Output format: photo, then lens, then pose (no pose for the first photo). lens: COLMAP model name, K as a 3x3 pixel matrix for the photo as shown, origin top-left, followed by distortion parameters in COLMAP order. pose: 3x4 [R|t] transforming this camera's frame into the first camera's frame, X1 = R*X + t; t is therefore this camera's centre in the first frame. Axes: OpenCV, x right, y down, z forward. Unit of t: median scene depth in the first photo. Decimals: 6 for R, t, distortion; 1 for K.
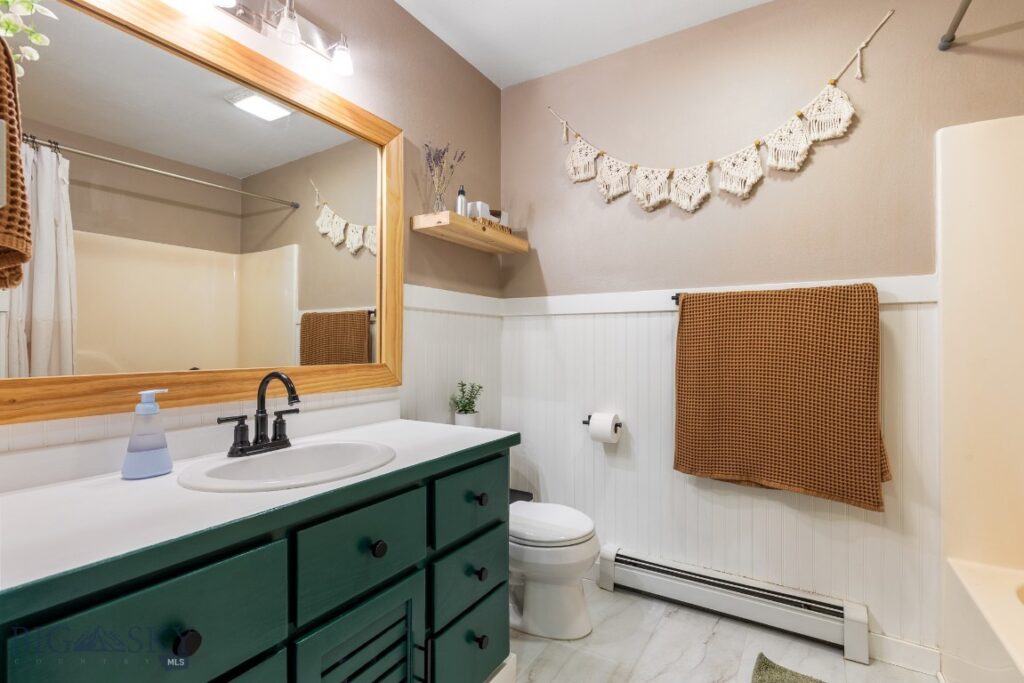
lens RADIAL K [[484.6, 0, 506.0], [0, 484.6, 342.1], [0, 0, 1]] dist [-0.004177, 0.001798]
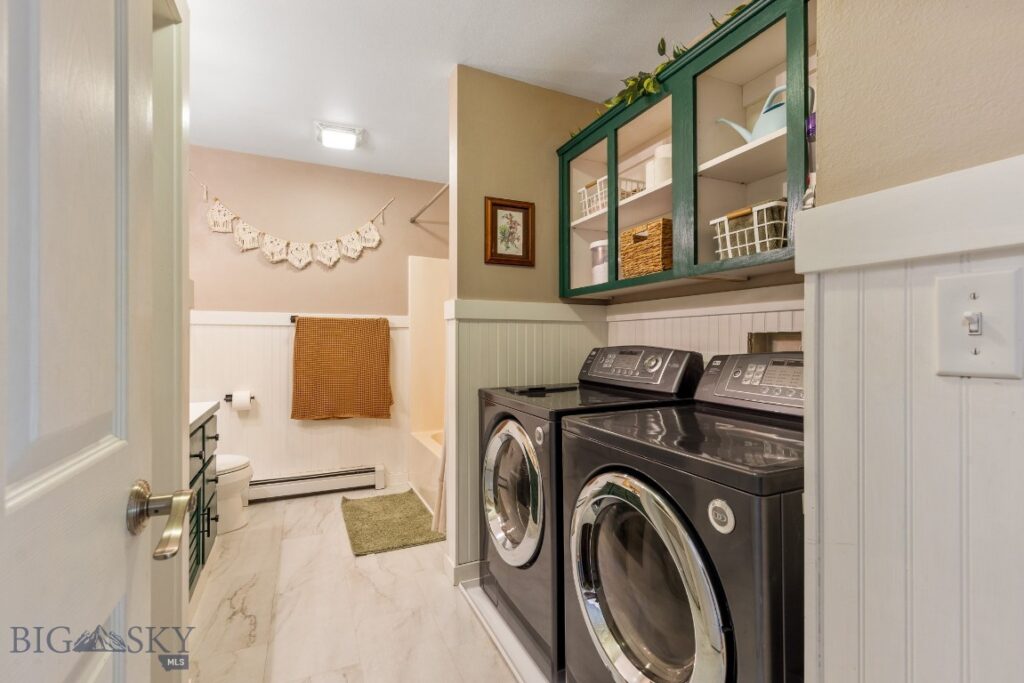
lens RADIAL K [[463.3, 0, 513.0], [0, 463.3, 335.6], [0, 0, 1]] dist [0.005104, 0.000213]
pose [[0.559111, 0.005213, 0.829077, -0.627765], [-0.007060, 0.999974, -0.001526, -0.038460], [-0.829063, -0.005001, 0.559133, -0.618922]]
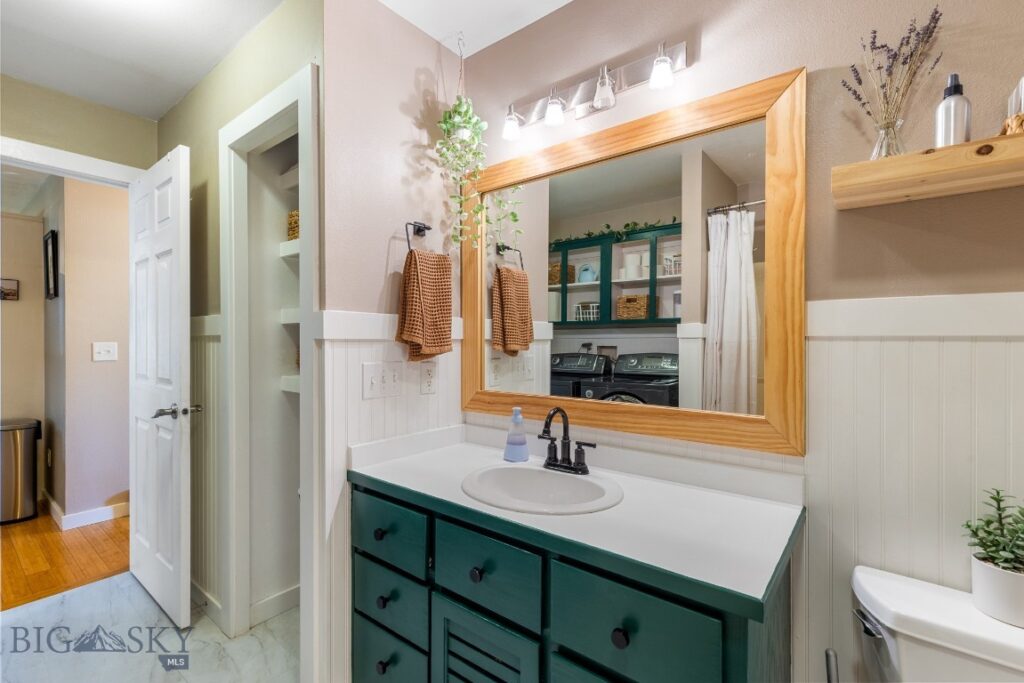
lens RADIAL K [[463.3, 0, 513.9], [0, 463.3, 342.7], [0, 0, 1]] dist [0.005104, 0.000213]
pose [[-0.116330, 0.008265, -0.993176, 0.484580], [0.008049, 0.999940, 0.007379, -0.077502], [0.993178, -0.007136, -0.116390, 0.721368]]
